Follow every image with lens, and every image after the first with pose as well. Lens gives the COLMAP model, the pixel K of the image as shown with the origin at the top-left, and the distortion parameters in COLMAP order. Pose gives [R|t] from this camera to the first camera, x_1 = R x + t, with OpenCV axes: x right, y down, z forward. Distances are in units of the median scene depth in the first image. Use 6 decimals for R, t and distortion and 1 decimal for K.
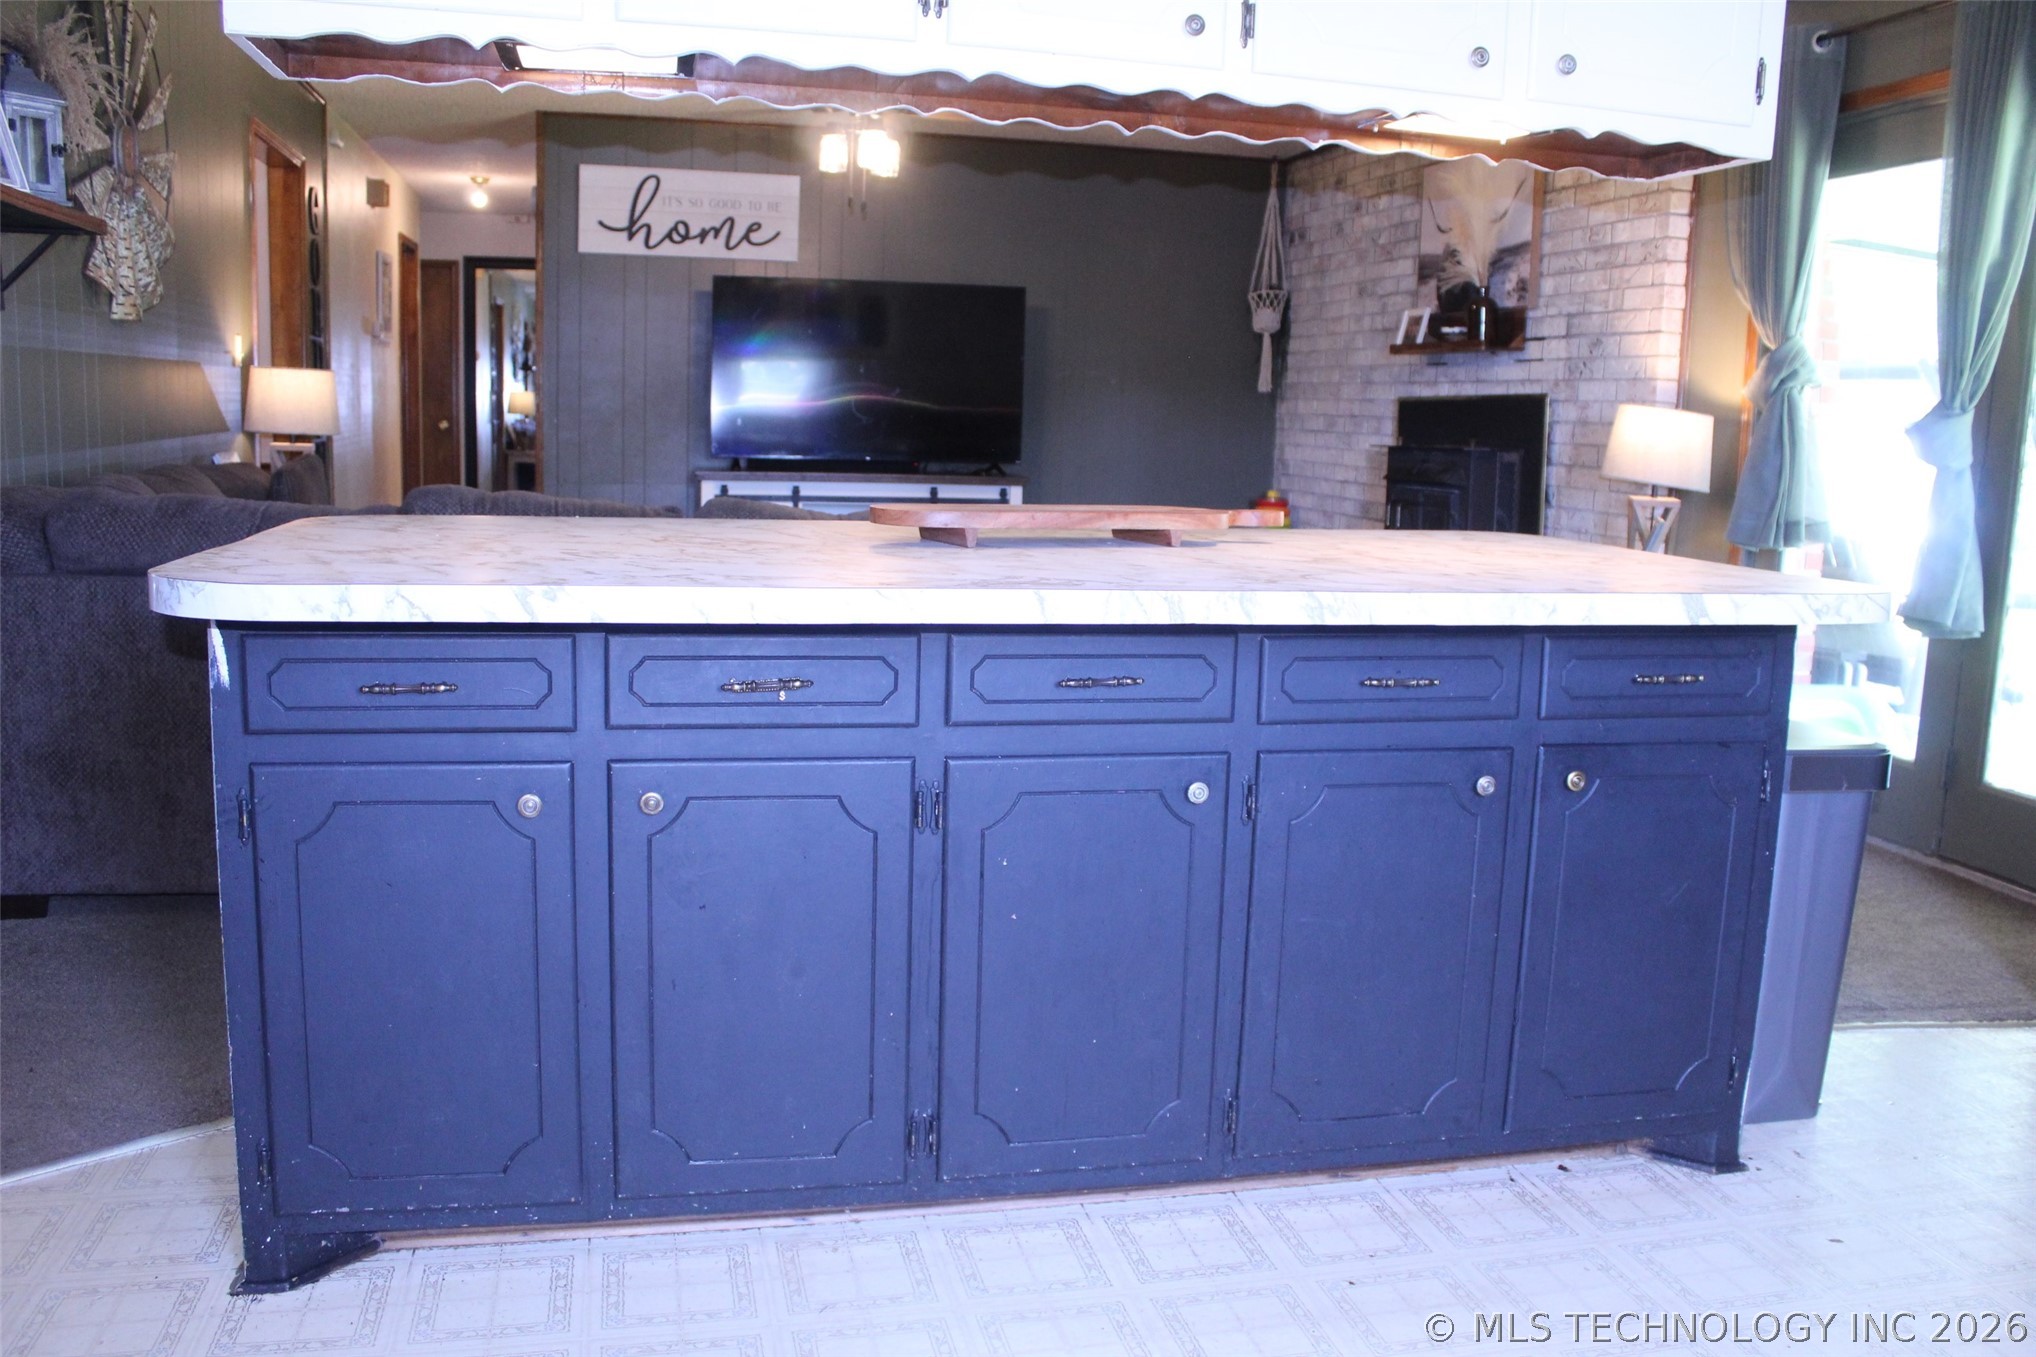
lens RADIAL K [[1679.2, 0, 1023.2], [0, 1679.2, 681.3], [0, 0, 1]] dist [-0.164456, 0.141551]
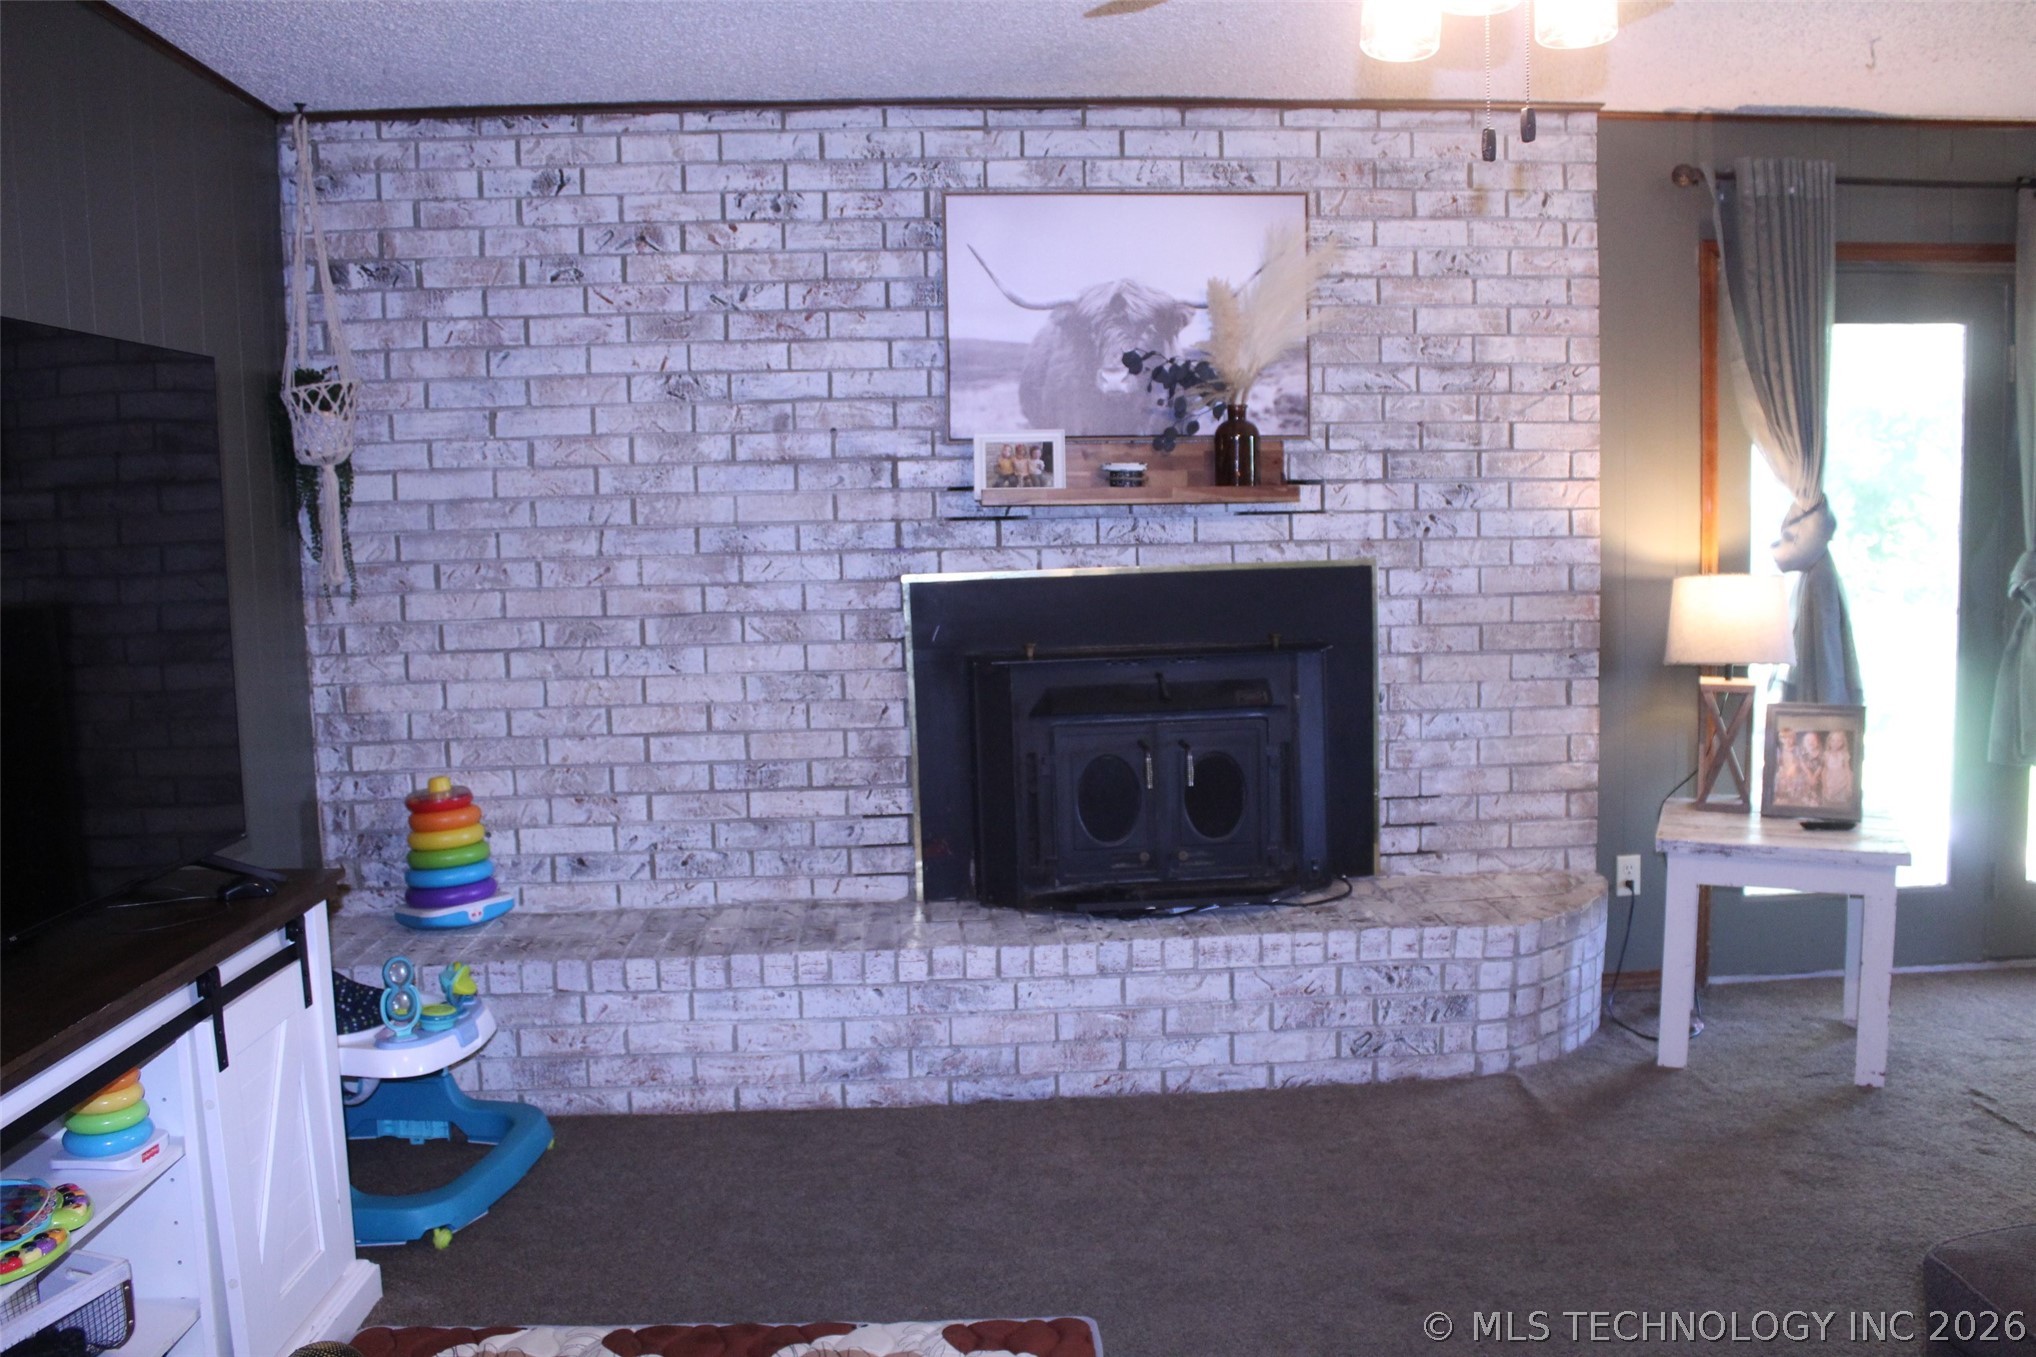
lens RADIAL K [[1679.2, 0, 1021.4], [0, 1679.2, 684.0], [0, 0, 1]] dist [-0.164456, 0.141551]
pose [[0.161817, -0.136882, 0.977281, -0.428316], [0.182661, 0.977374, 0.106651, -0.227891], [-0.969768, 0.161253, 0.183159, 1.026956]]
